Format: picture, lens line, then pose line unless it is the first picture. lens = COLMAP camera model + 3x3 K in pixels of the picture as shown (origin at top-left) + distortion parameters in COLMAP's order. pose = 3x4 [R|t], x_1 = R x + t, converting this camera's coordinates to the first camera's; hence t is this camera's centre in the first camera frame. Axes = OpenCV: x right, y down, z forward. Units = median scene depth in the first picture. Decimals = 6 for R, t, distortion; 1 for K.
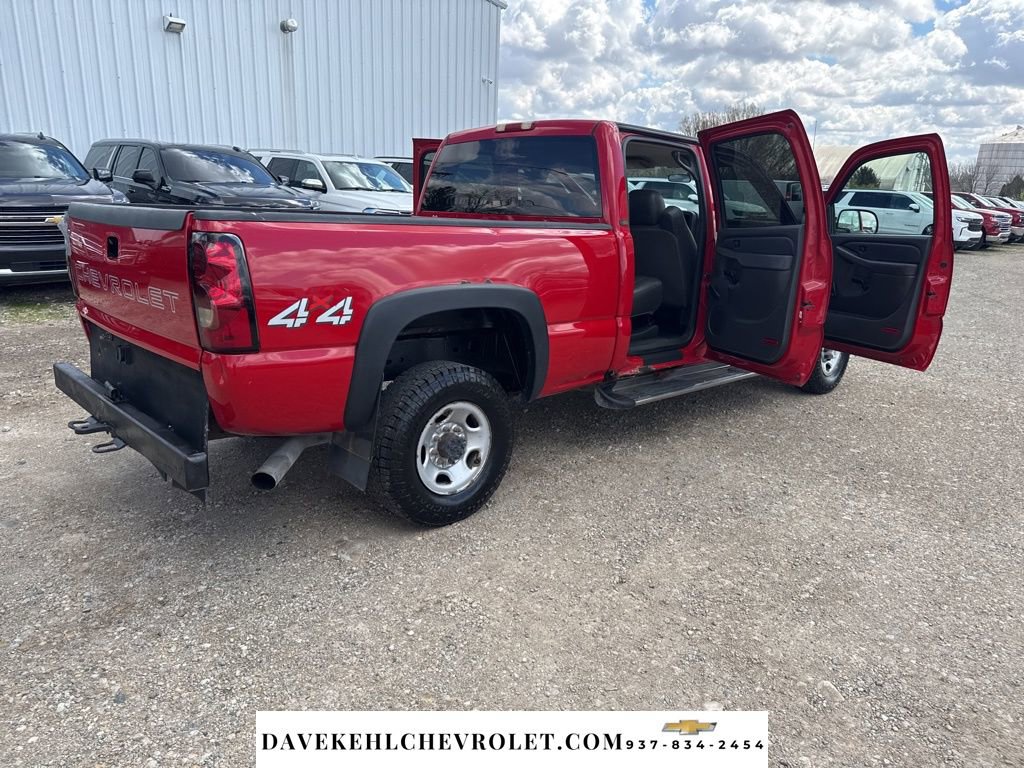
lens RADIAL K [[721.8, 0, 514.2], [0, 721.8, 382.9], [0, 0, 1]] dist [0.032908, -0.035858]
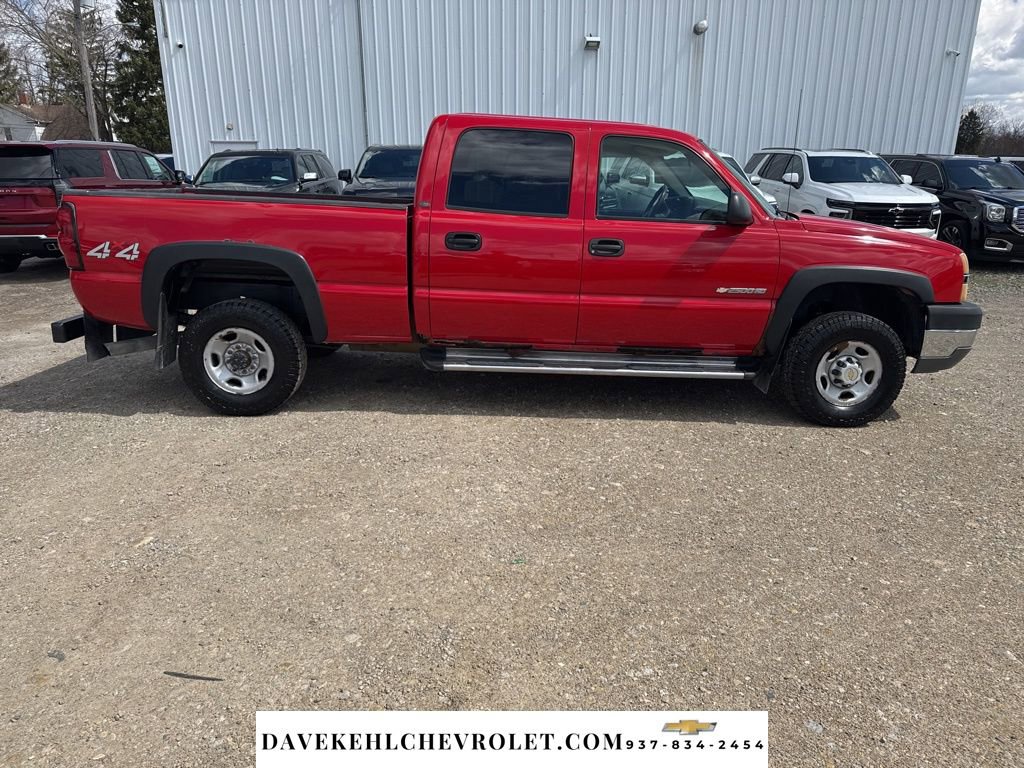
lens RADIAL K [[721.8, 0, 511.4], [0, 721.8, 388.1], [0, 0, 1]] dist [0.032908, -0.035858]
pose [[0.744275, 0.171776, -0.645405, 1.279434], [-0.165949, 0.983617, 0.070421, -0.047186], [0.646927, 0.054692, 0.760588, 0.289965]]
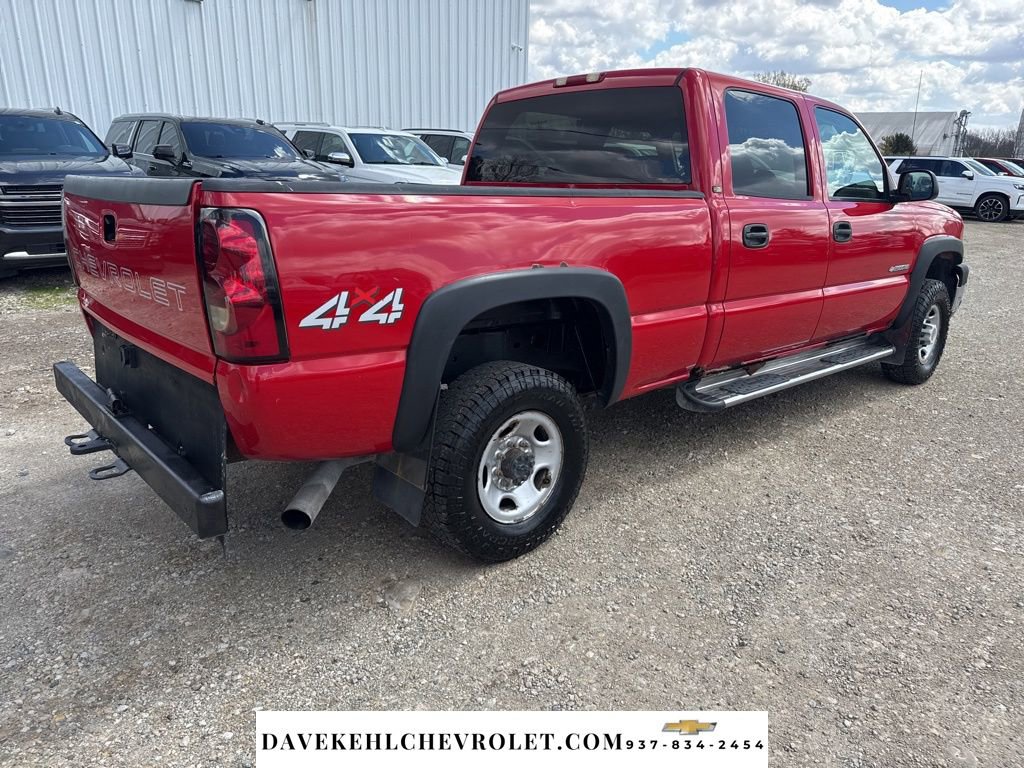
lens RADIAL K [[721.8, 0, 512.5], [0, 721.8, 378.3], [0, 0, 1]] dist [0.032908, -0.035858]
pose [[0.999332, -0.004506, -0.036267, -0.066196], [0.005499, 0.999611, 0.027336, -0.035781], [0.036130, -0.027518, 0.998968, 0.184274]]
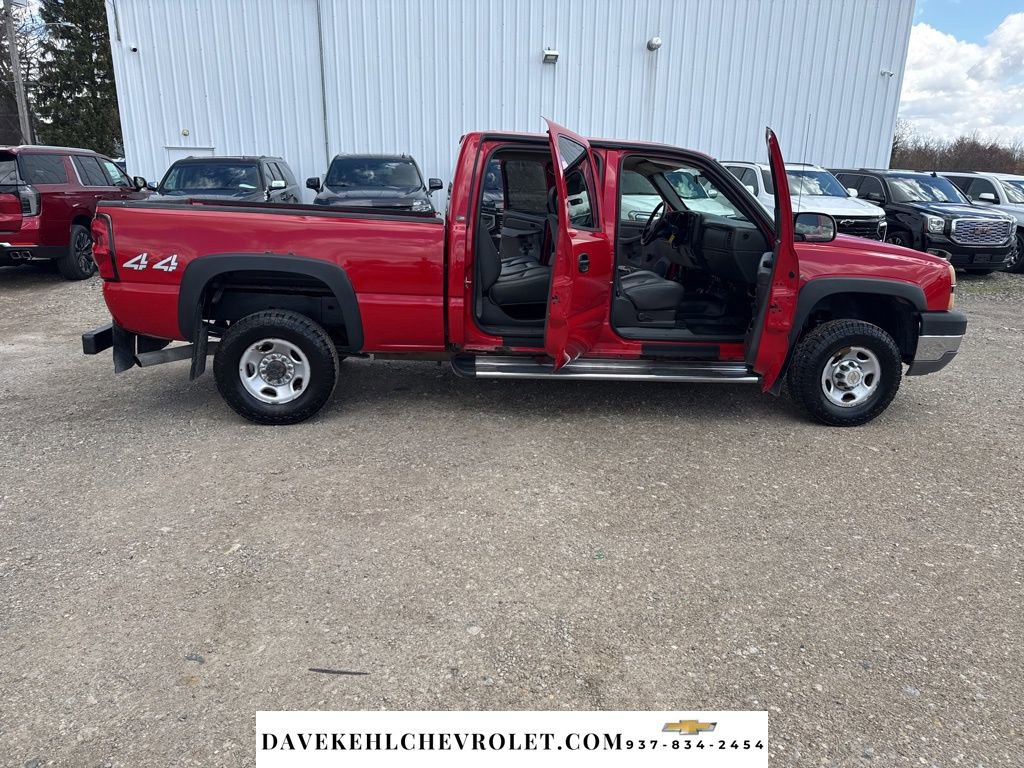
lens RADIAL K [[721.8, 0, 507.7], [0, 721.8, 389.1], [0, 0, 1]] dist [0.032908, -0.035858]
pose [[0.795834, 0.156905, -0.584832, 1.166064], [-0.158063, 0.986188, 0.049495, -0.018723], [0.584521, 0.053051, 0.809643, 0.126022]]
